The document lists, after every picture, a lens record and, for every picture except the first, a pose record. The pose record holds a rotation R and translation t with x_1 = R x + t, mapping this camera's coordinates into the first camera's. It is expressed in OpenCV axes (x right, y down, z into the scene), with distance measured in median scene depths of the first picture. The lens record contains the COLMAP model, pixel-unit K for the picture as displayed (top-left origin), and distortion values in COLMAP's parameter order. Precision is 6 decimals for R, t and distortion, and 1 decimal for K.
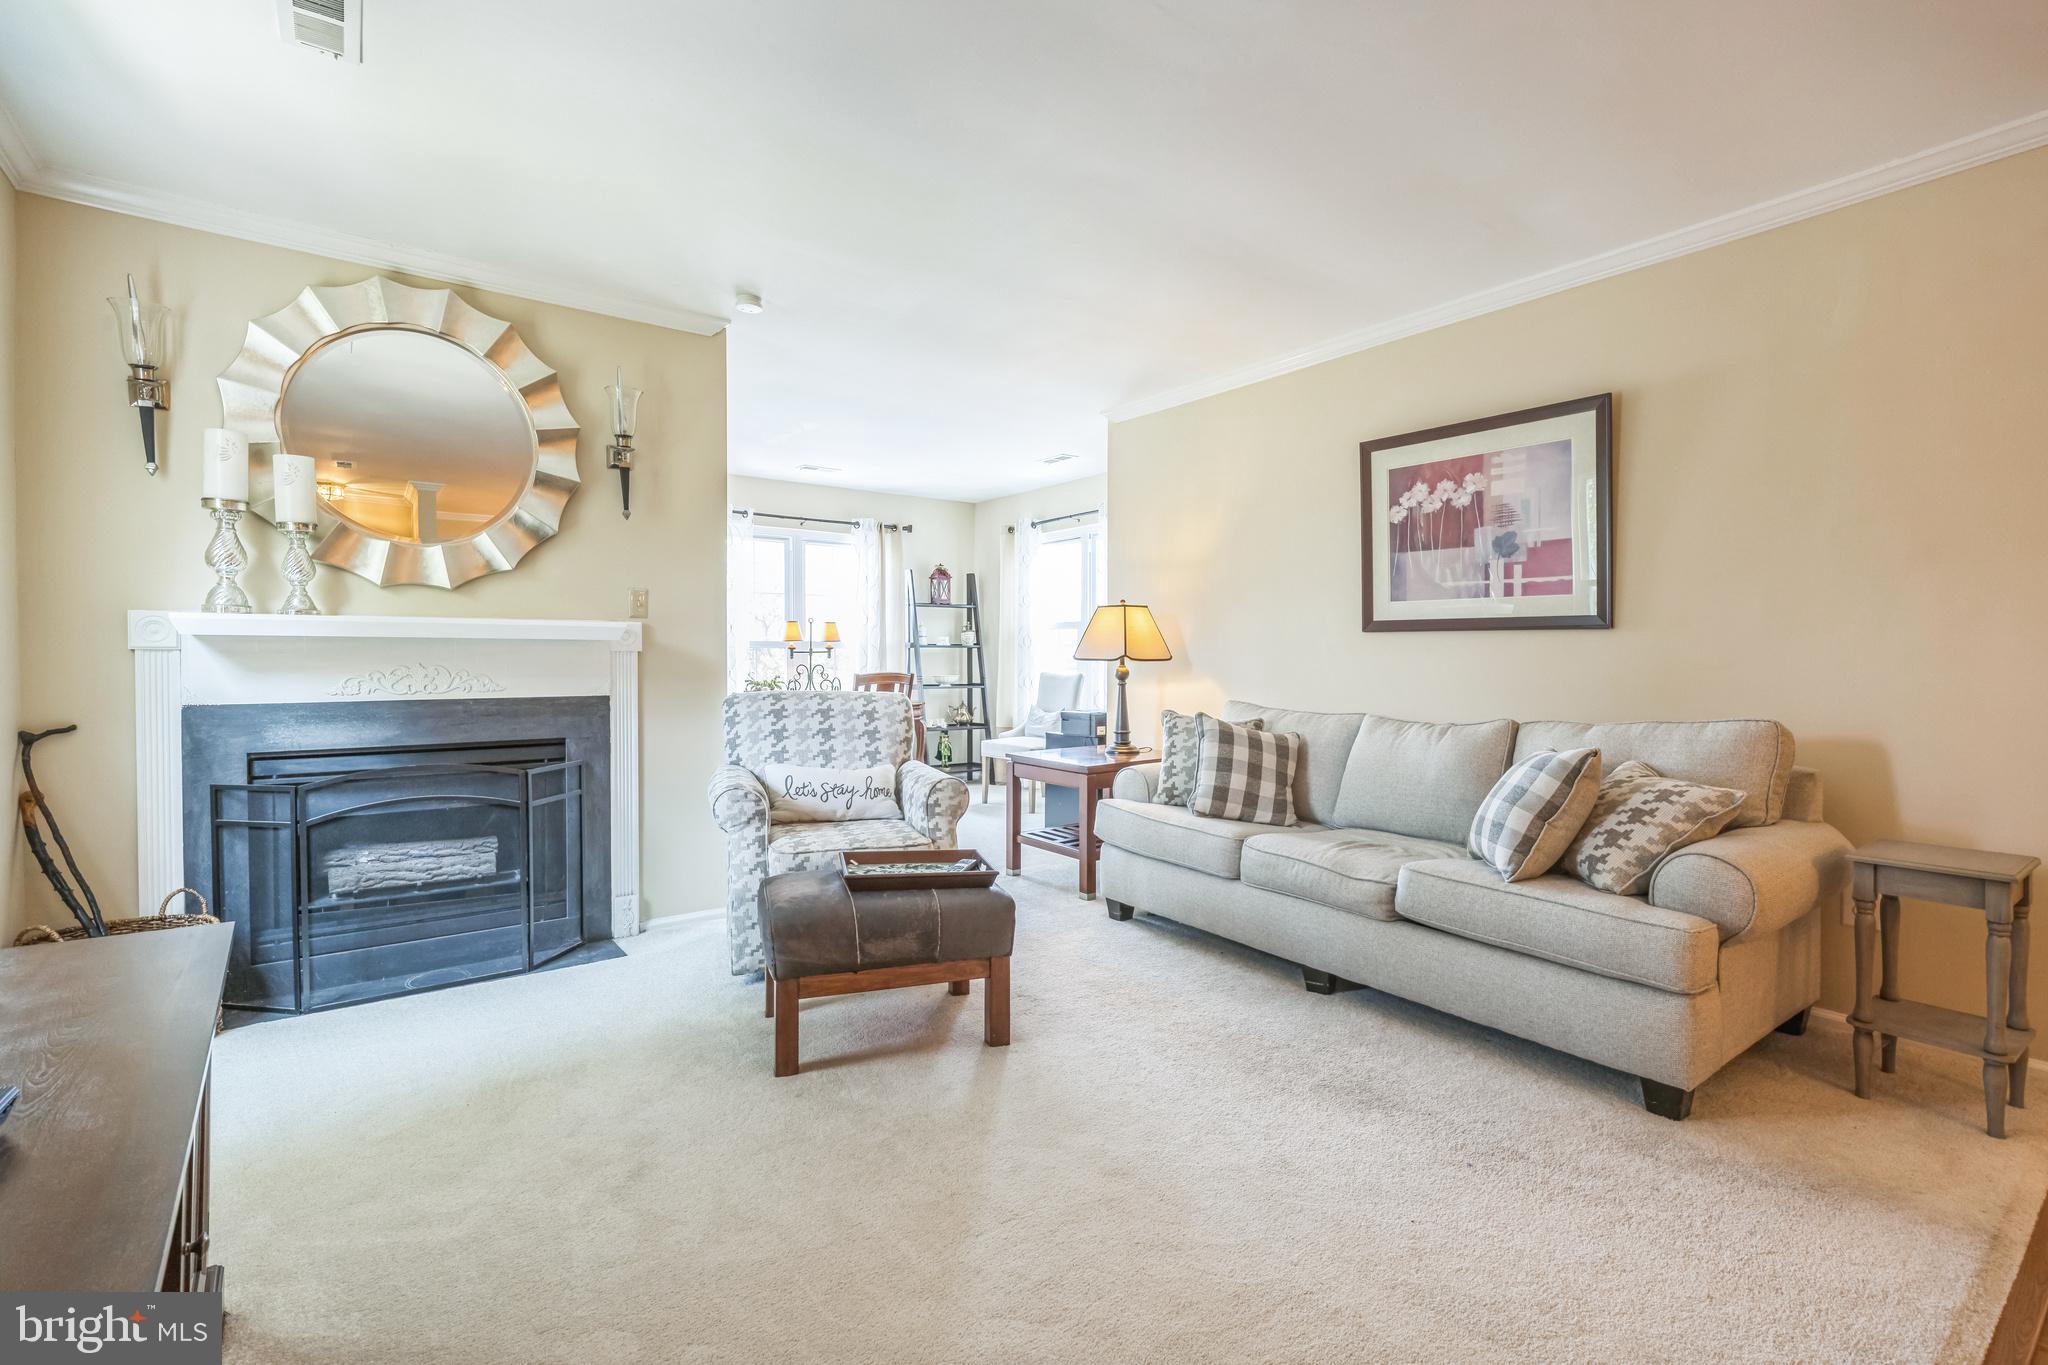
lens RADIAL K [[916.2, 0, 1019.3], [0, 916.2, 675.5], [0, 0, 1]] dist [0.013748, -0.011796]
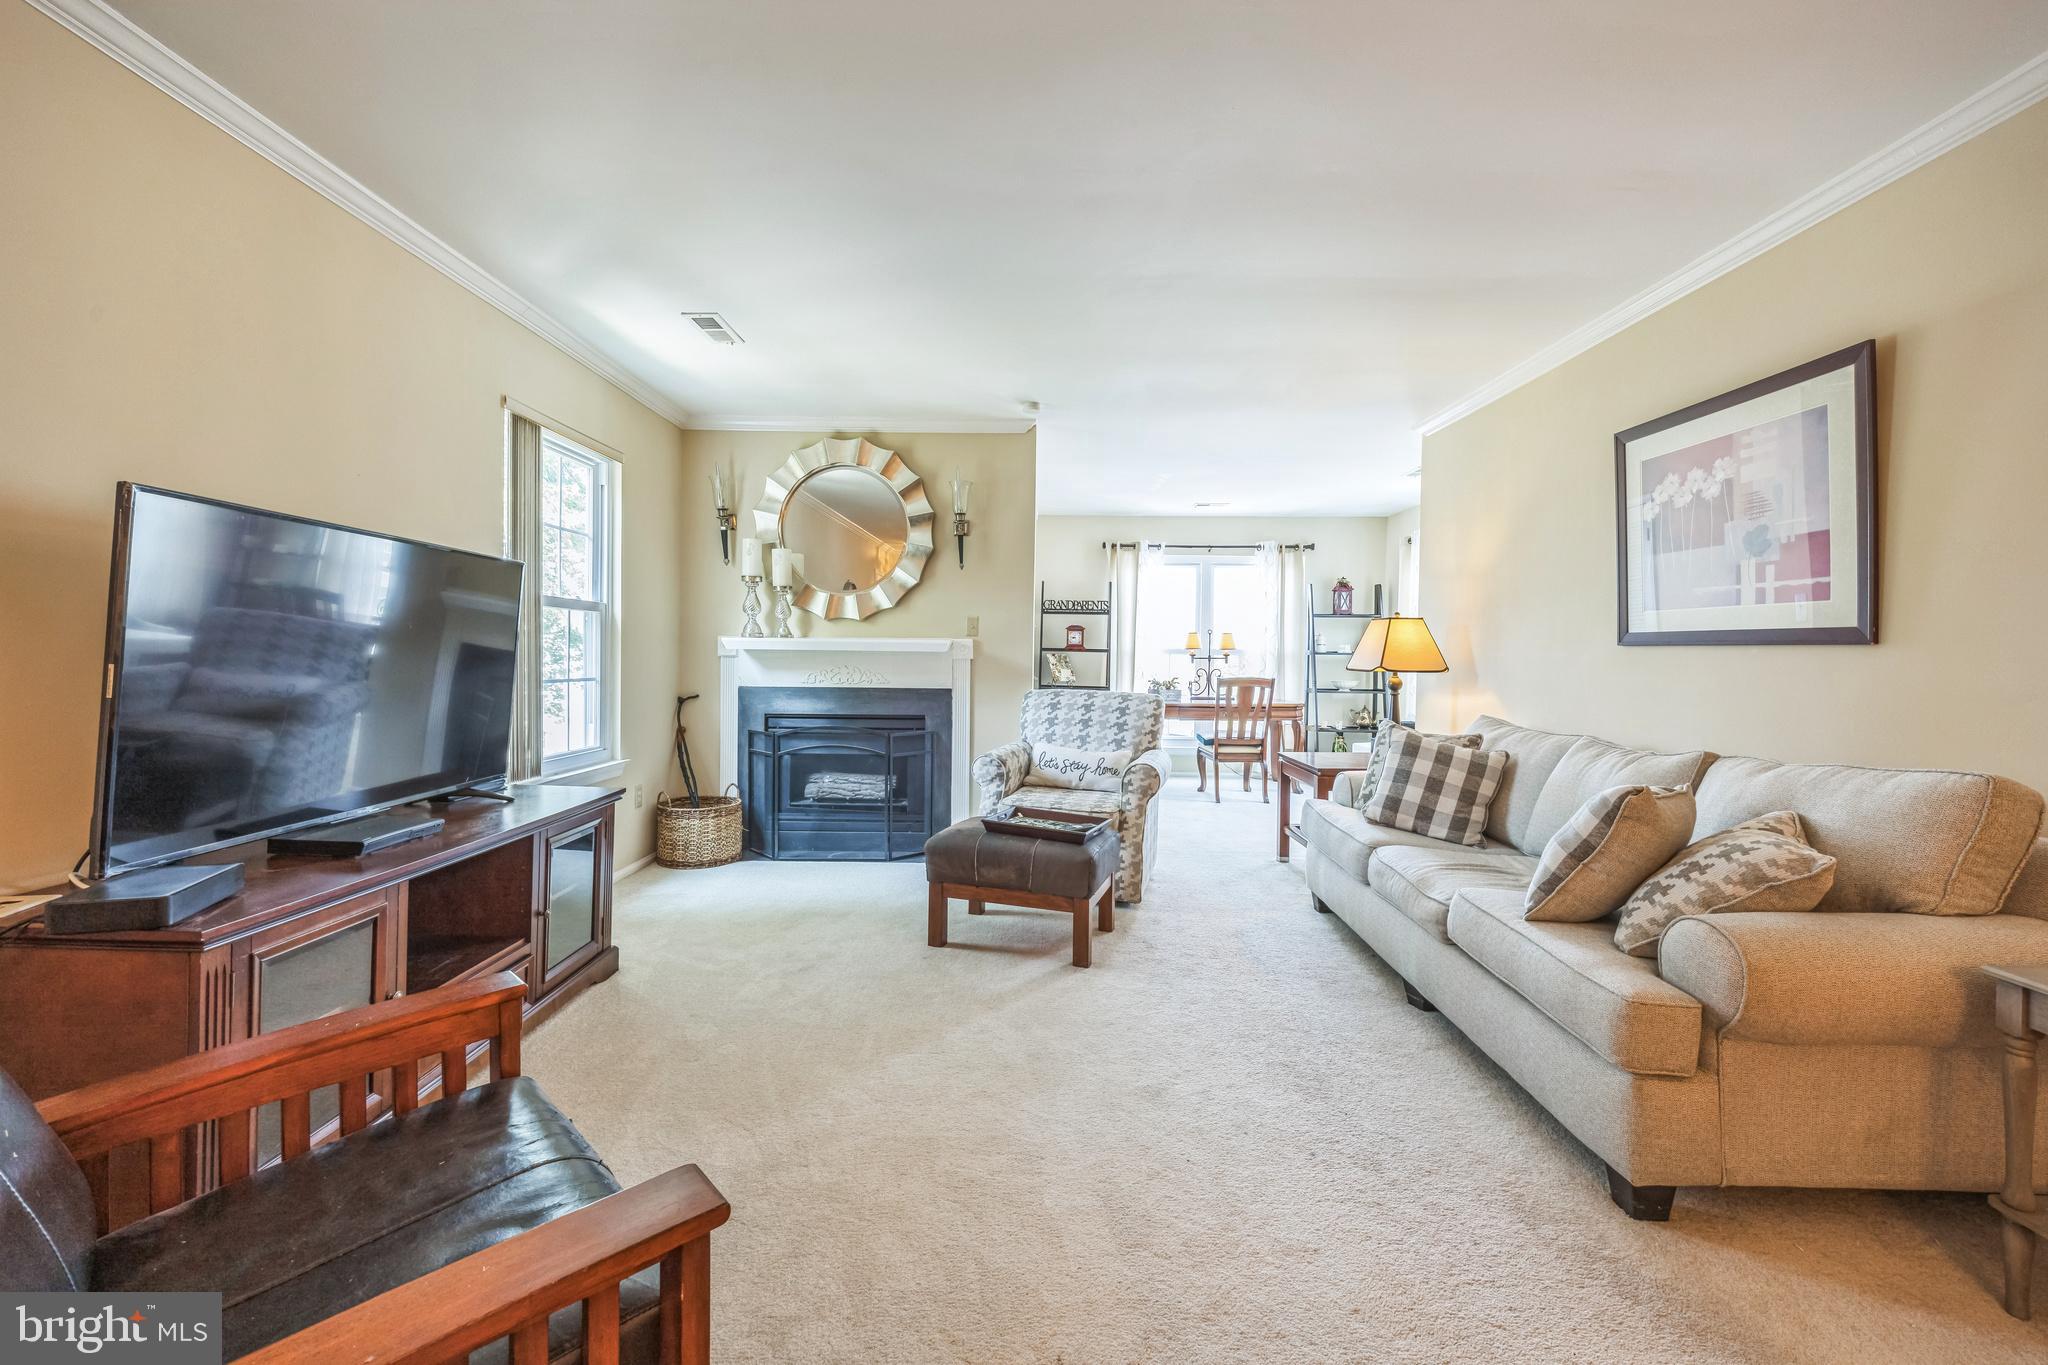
lens RADIAL K [[814.4, 0, 1022.6], [0, 814.4, 672.2], [0, 0, 1]] dist [0.006750, -0.000503]
pose [[0.795181, 0.020503, -0.606025, 0.449162], [-0.022140, 0.999743, 0.004772, -0.013891], [0.605968, 0.009623, 0.795431, 0.019675]]
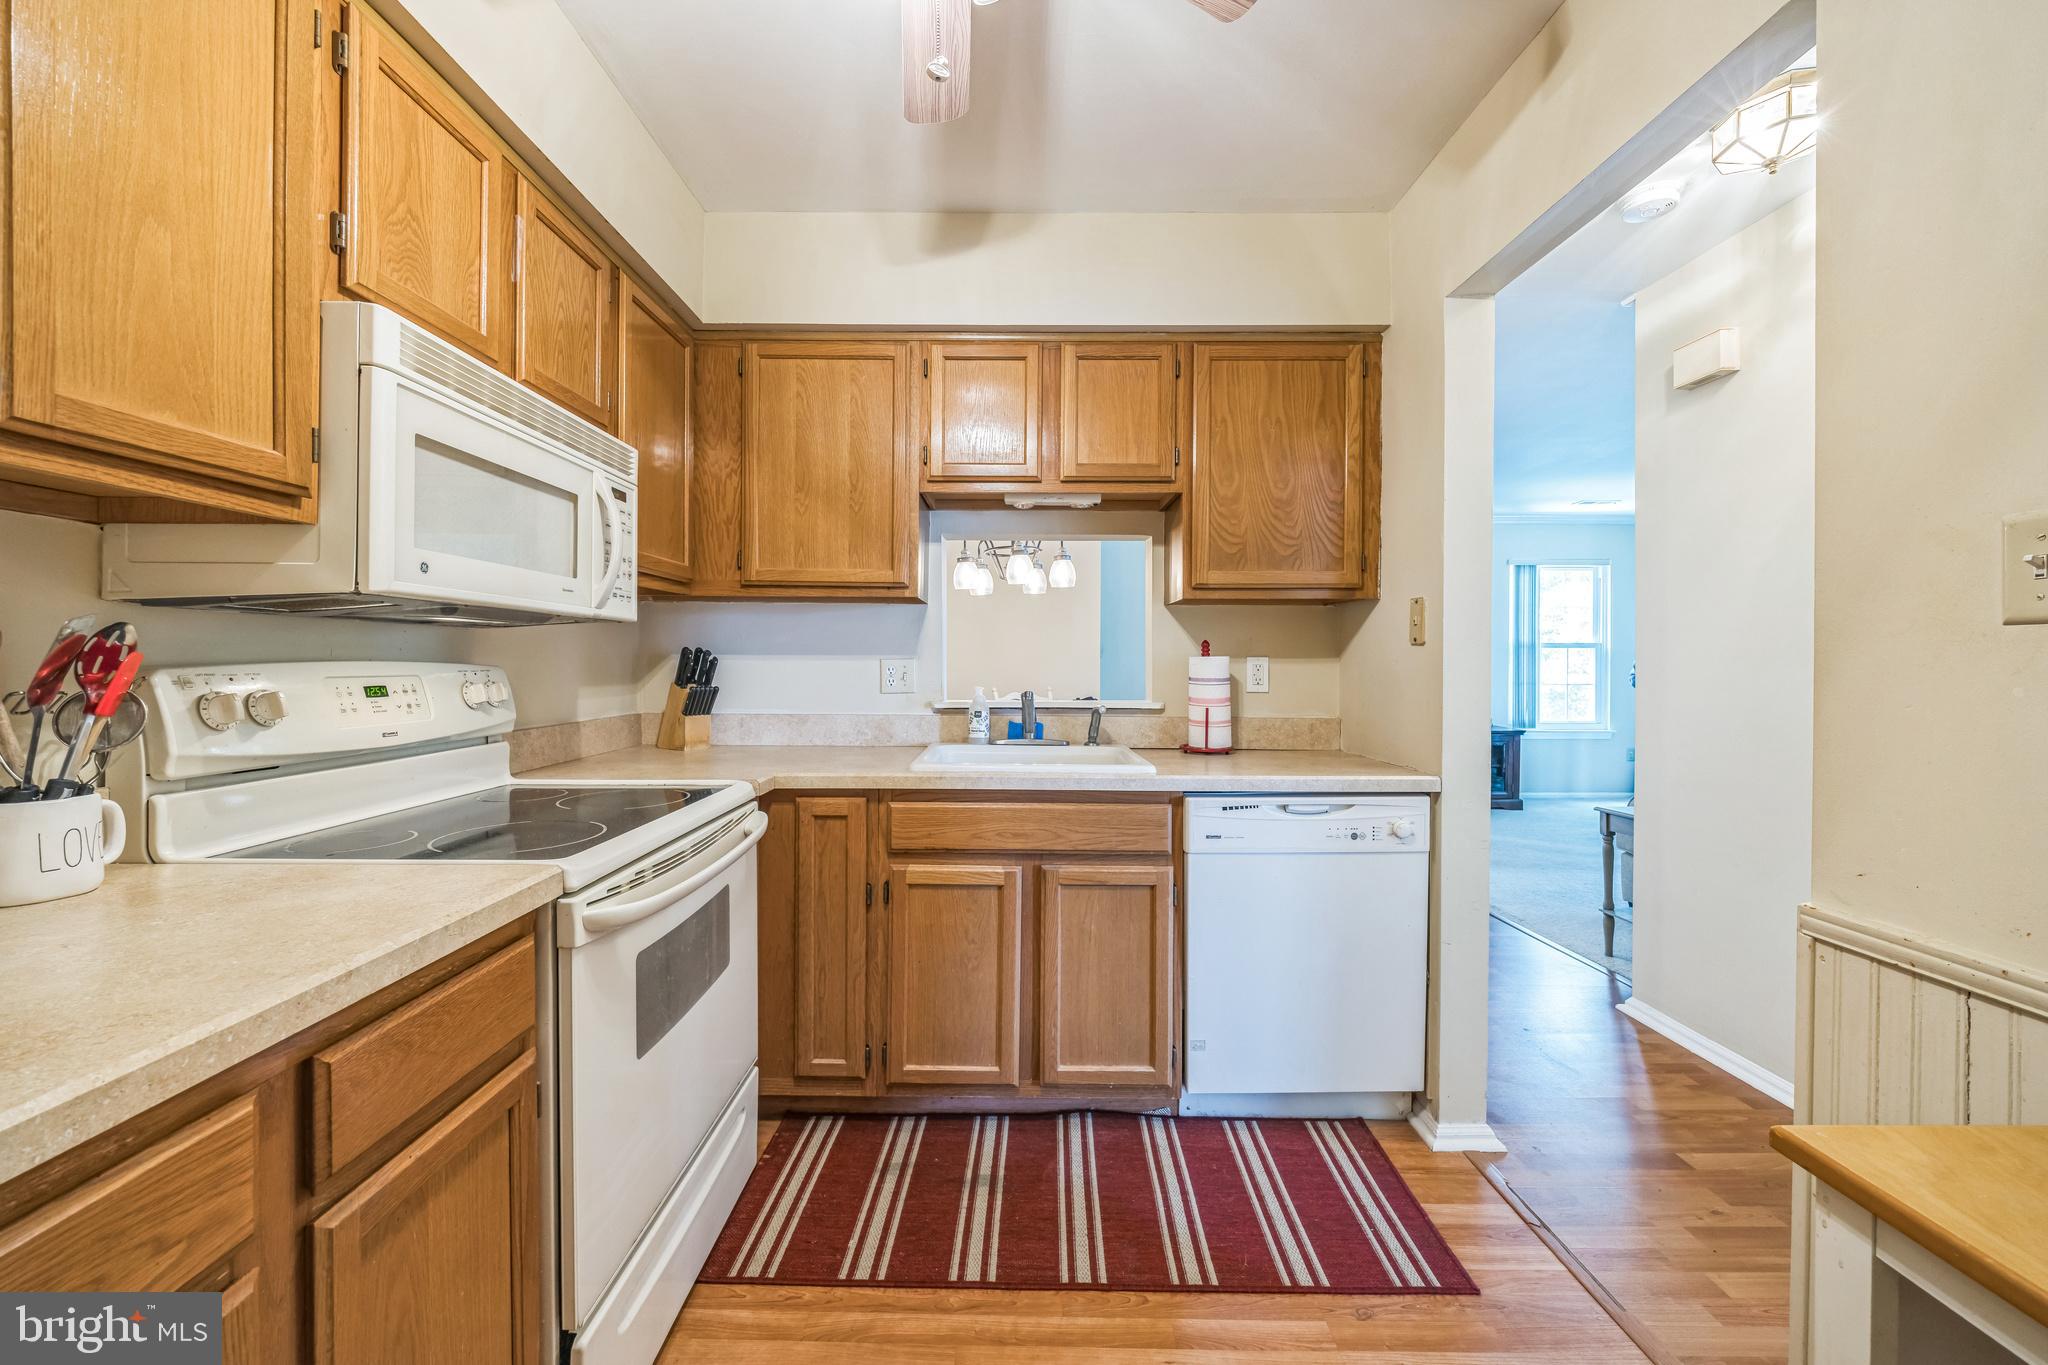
lens RADIAL K [[825.9, 0, 1020.9], [0, 825.9, 670.5], [0, 0, 1]] dist [-0.001938, -0.000748]
pose [[-0.597255, 0.002065, -0.802049, 1.848761], [-0.020101, 0.999644, 0.017543, -0.028525], [0.801799, 0.026600, -0.597001, 0.638212]]
